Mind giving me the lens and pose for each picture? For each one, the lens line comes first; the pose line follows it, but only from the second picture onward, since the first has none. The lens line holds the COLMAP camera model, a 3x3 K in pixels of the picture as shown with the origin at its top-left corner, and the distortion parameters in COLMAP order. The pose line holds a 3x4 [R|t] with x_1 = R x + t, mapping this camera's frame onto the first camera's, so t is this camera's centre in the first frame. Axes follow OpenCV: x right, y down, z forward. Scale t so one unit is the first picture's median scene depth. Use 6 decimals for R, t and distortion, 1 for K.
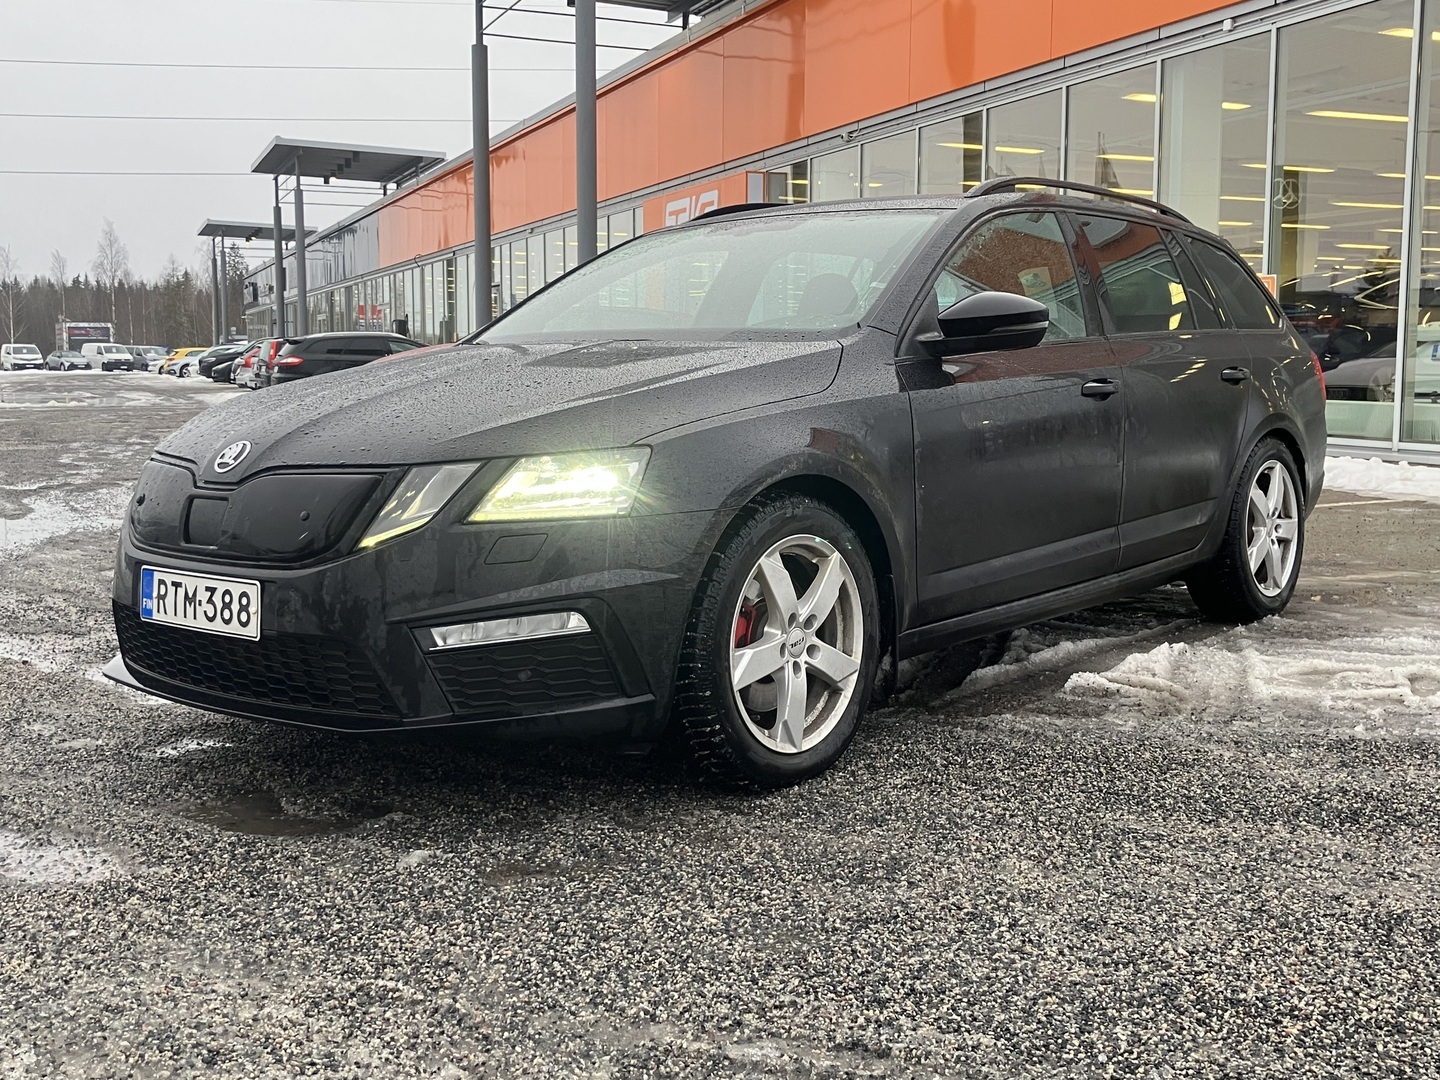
lens RADIAL K [[1543.7, 0, 722.4], [0, 1543.7, 539.8], [0, 0, 1]] dist [0.010754, 0.000000]
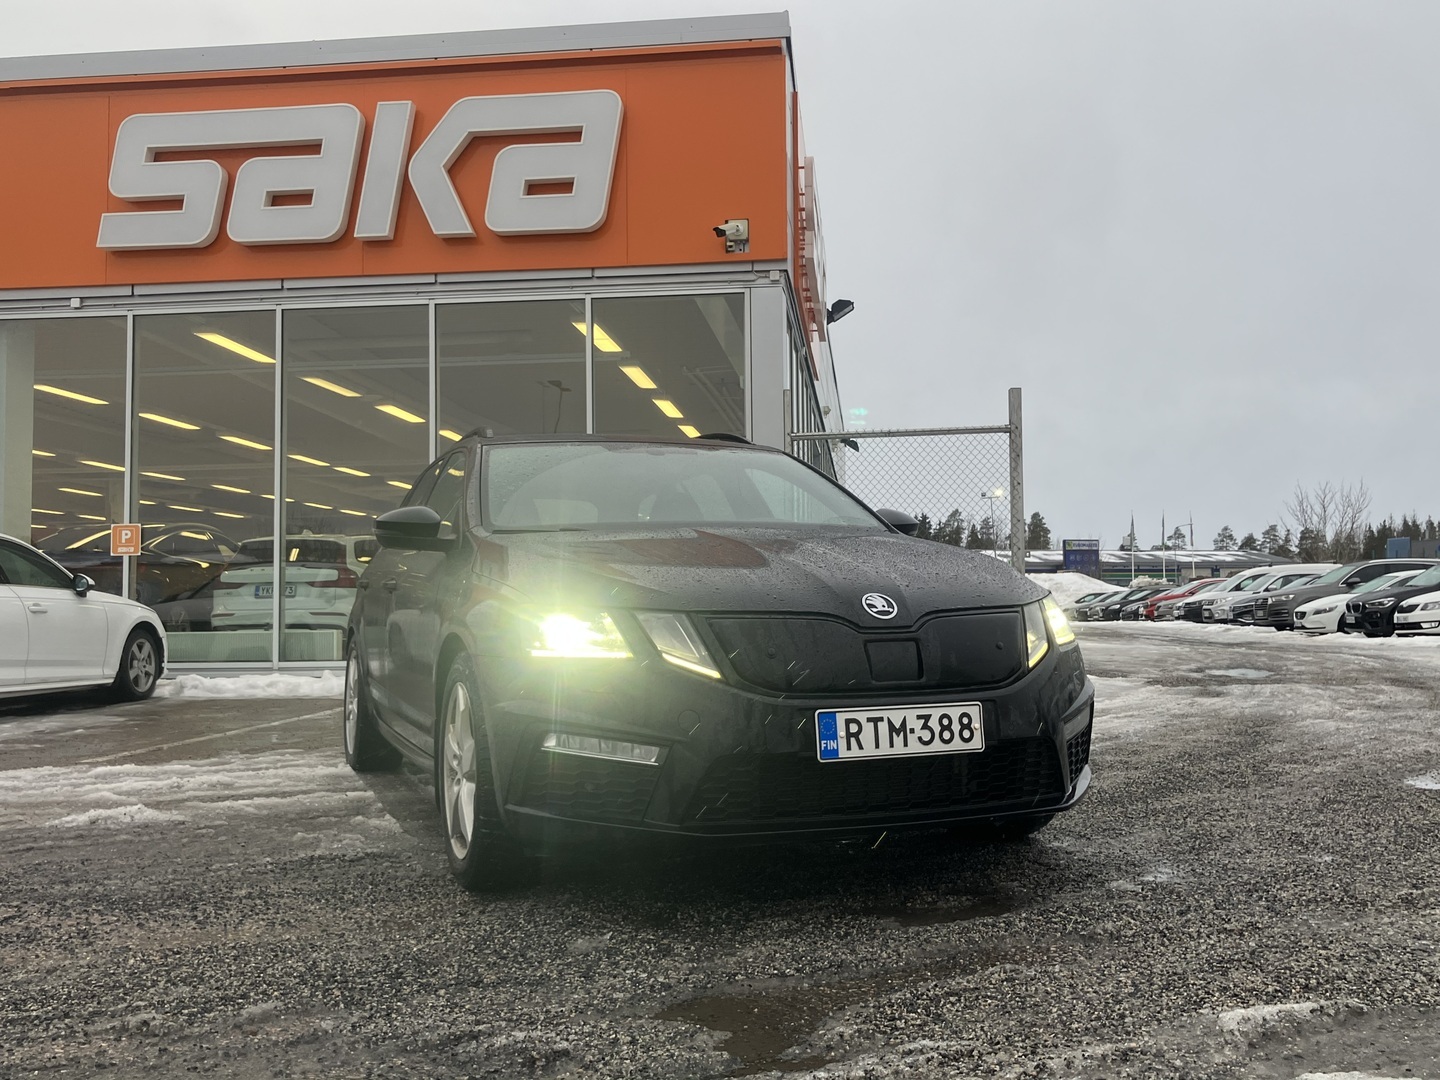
lens RADIAL K [[1362.4, 0, 723.9], [0, 1362.4, 539.6], [0, 0, 1]] dist [0.000077, 0.000000]
pose [[0.499947, 0.039506, 0.865154, -0.364001], [0.112202, 0.987585, -0.109935, -0.001036], [-0.858757, 0.152034, 0.489308, 0.171849]]
